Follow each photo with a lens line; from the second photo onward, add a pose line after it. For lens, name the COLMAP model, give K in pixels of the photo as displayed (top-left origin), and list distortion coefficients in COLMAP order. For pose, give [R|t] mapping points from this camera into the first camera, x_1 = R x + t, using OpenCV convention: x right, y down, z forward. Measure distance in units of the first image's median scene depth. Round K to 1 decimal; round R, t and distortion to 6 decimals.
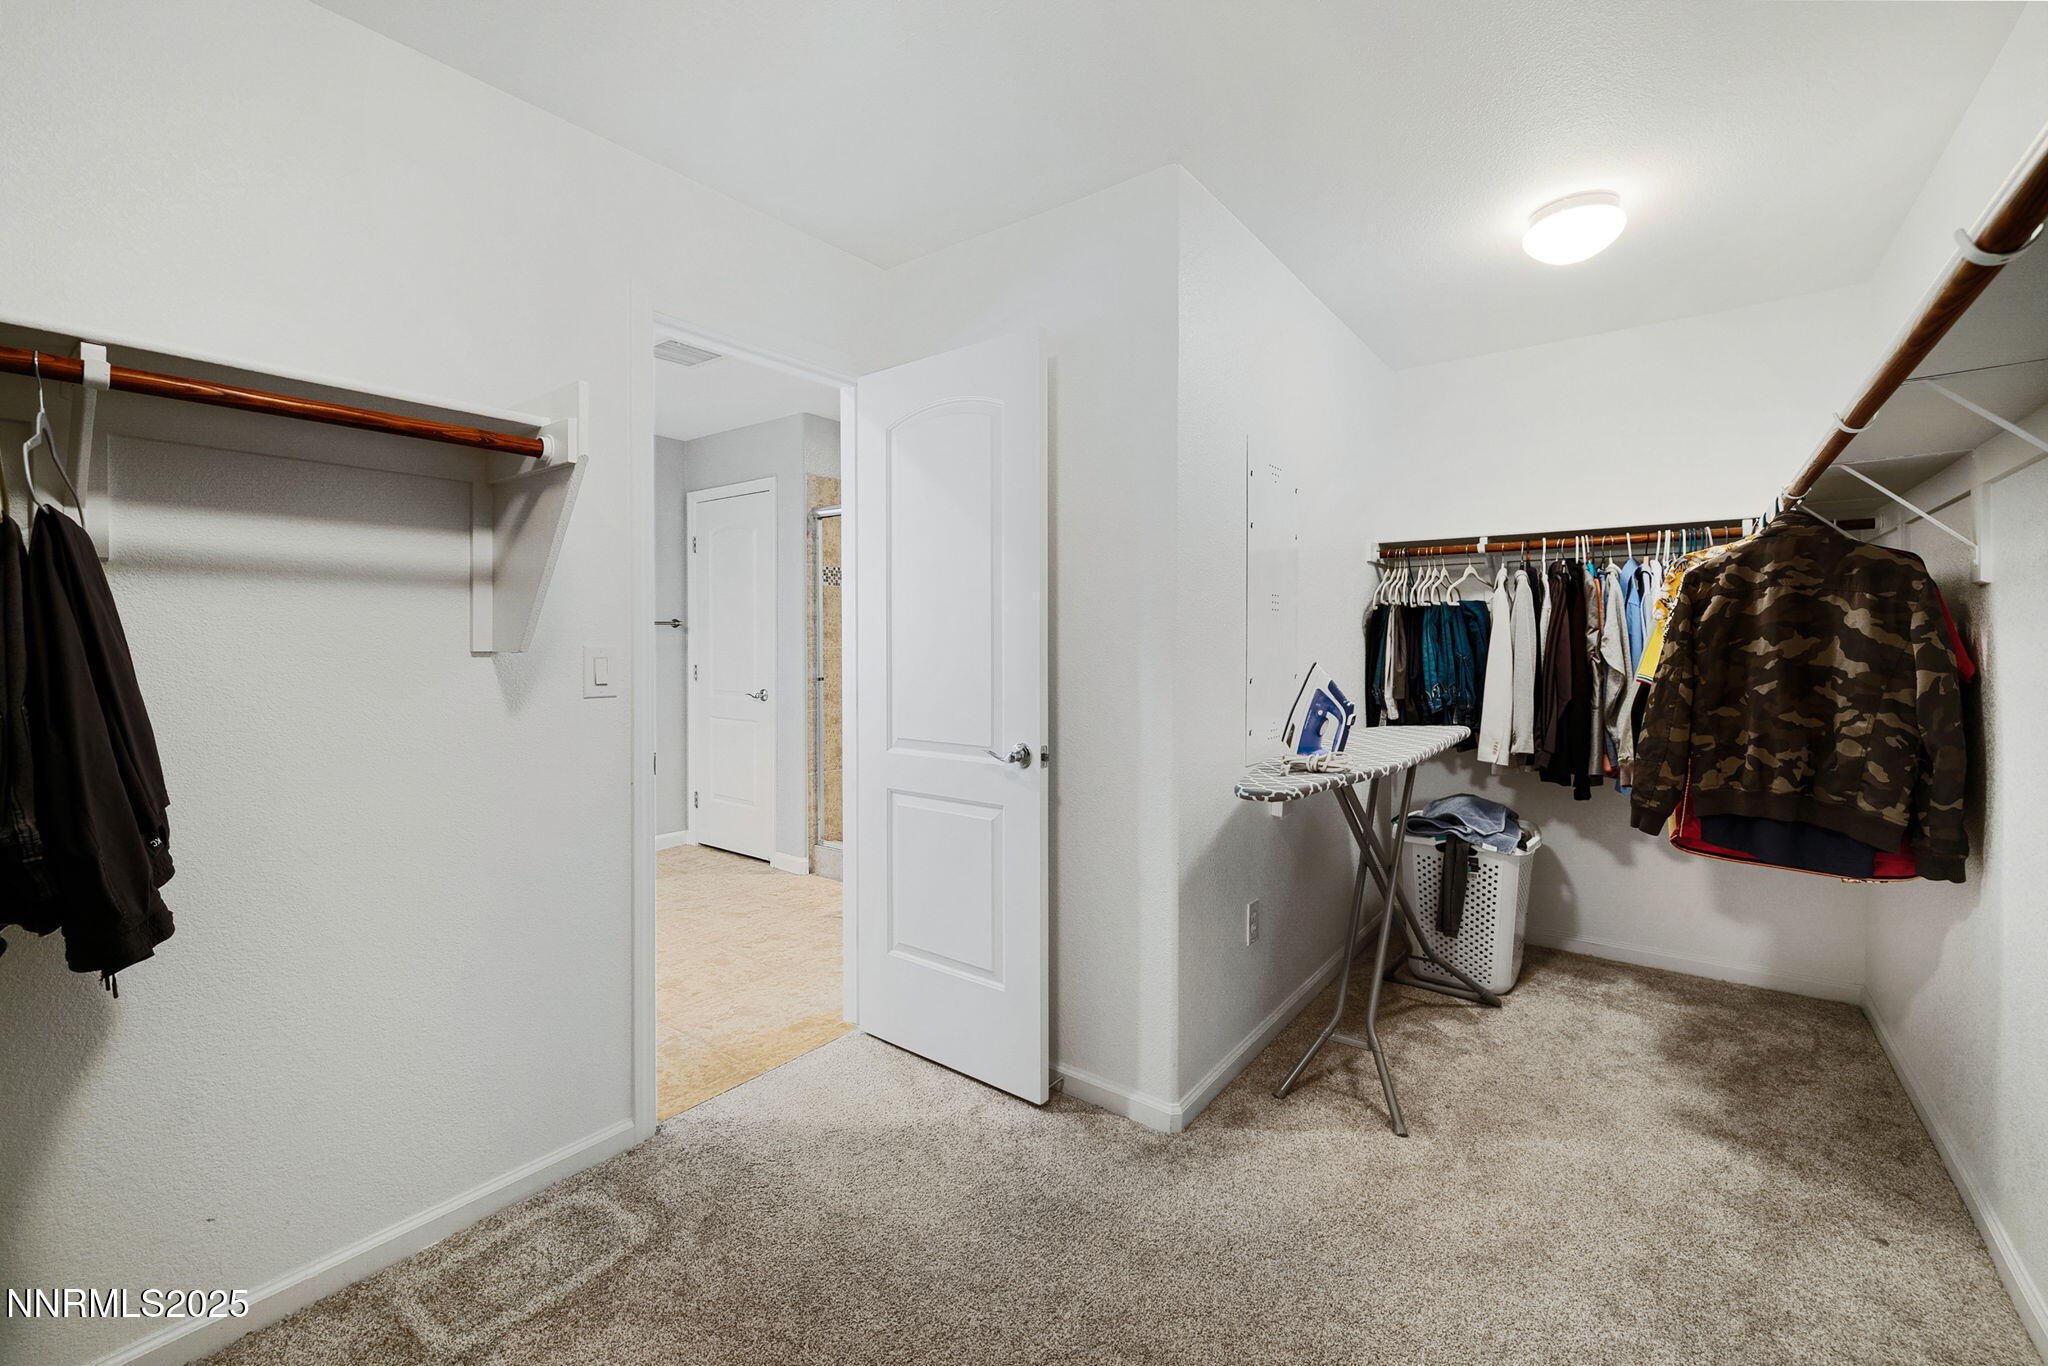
lens RADIAL K [[884.6, 0, 1017.5], [0, 884.6, 651.0], [0, 0, 1]] dist [0.000545, 0.000388]
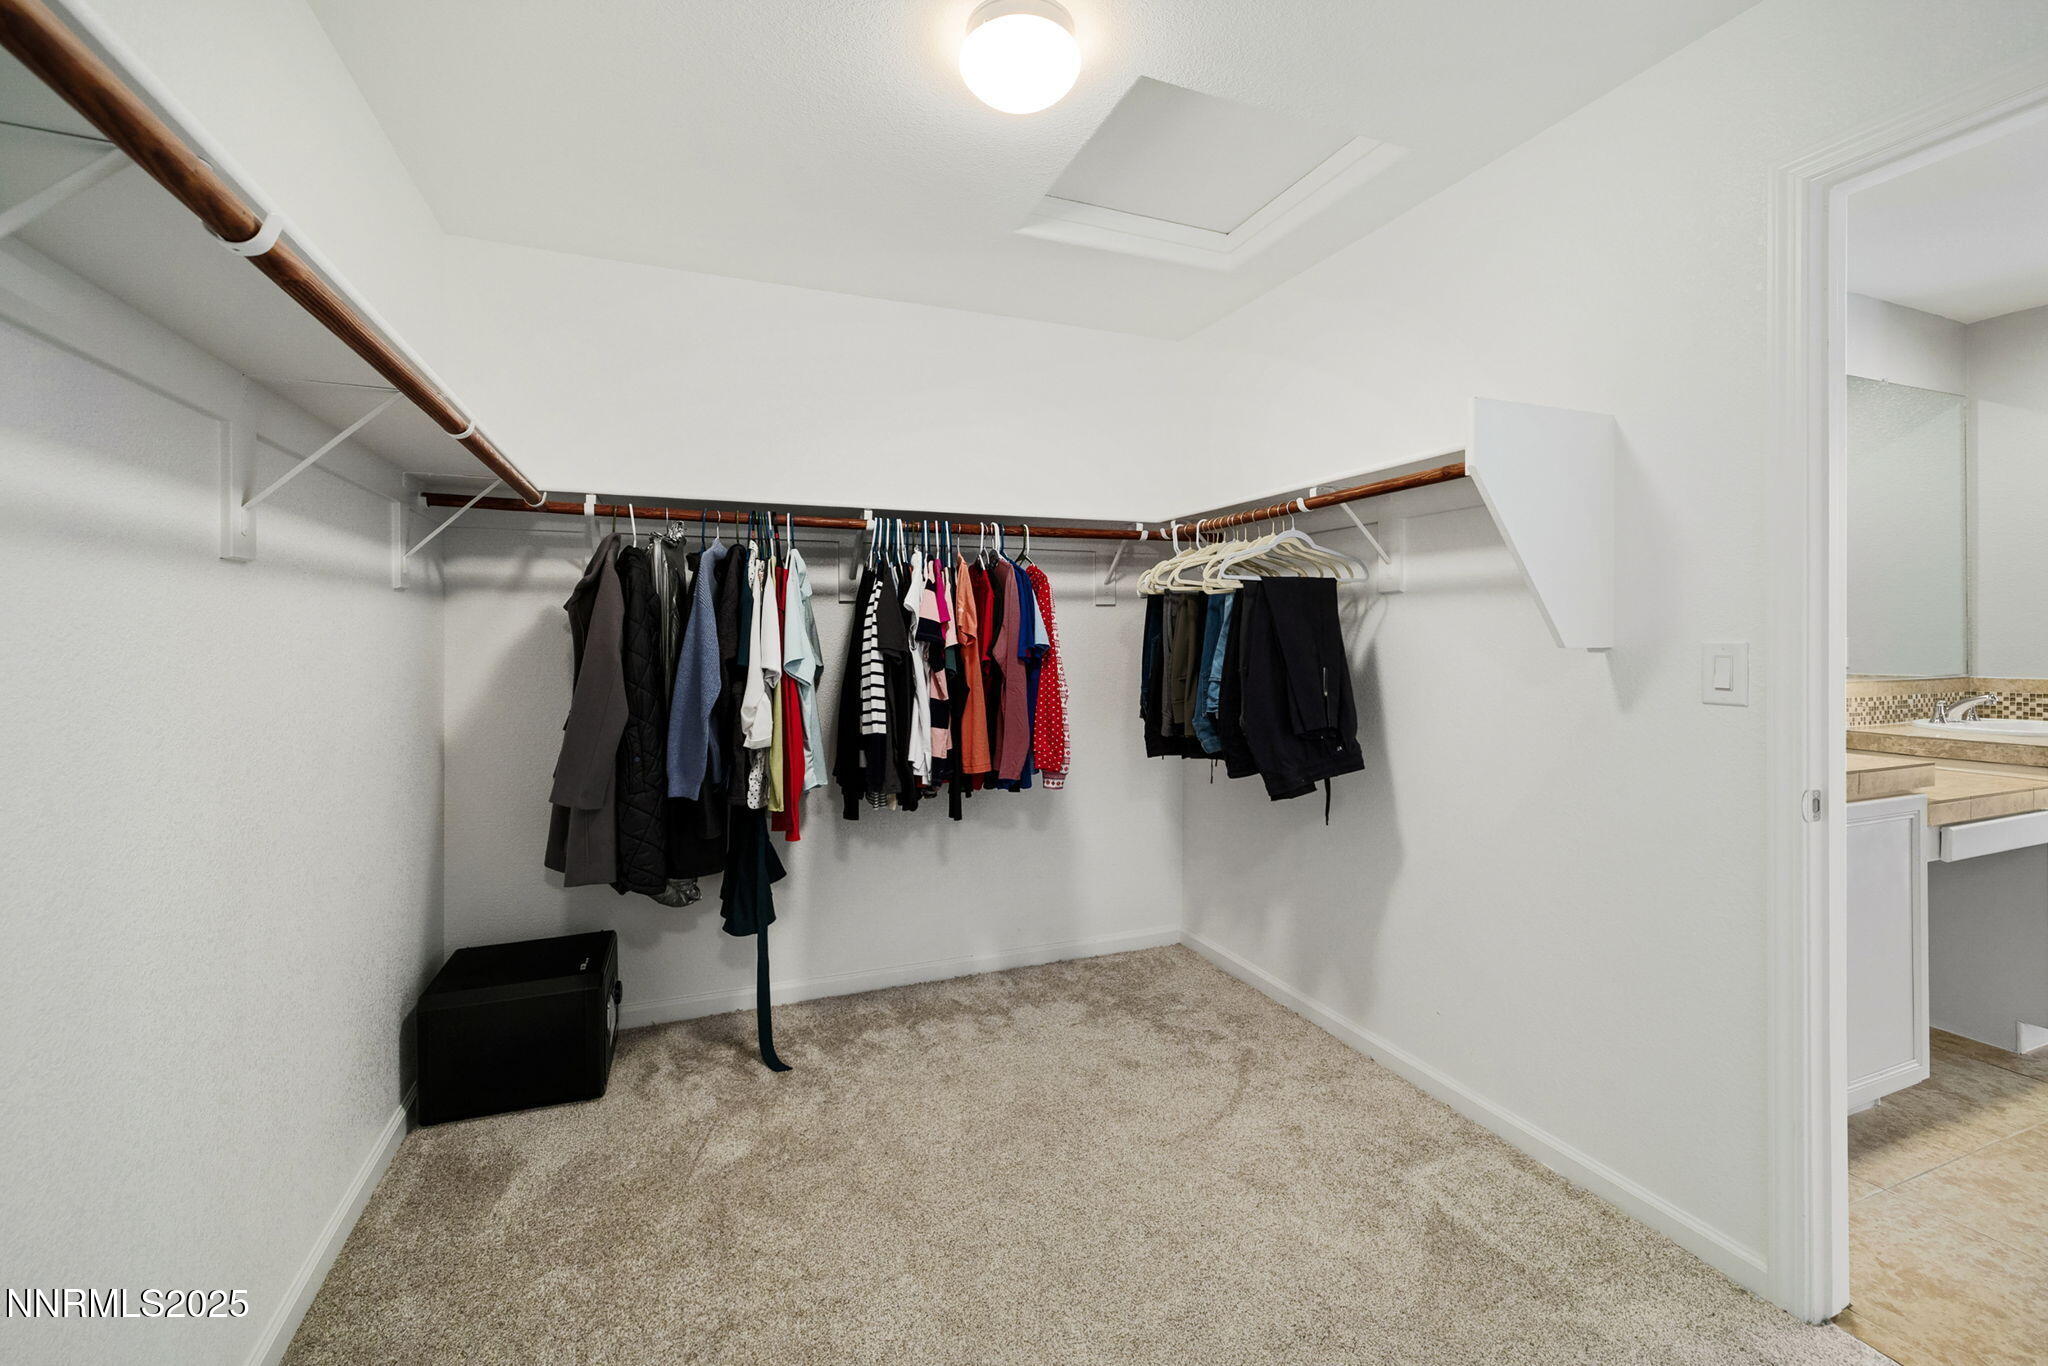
lens RADIAL K [[884.6, 0, 1017.5], [0, 884.6, 651.0], [0, 0, 1]] dist [0.000545, 0.000388]
pose [[-0.523746, 0.009651, -0.851820, 0.672262], [-0.001781, 0.999921, 0.012424, -0.007892], [0.851872, 0.008024, -0.523688, 1.023684]]
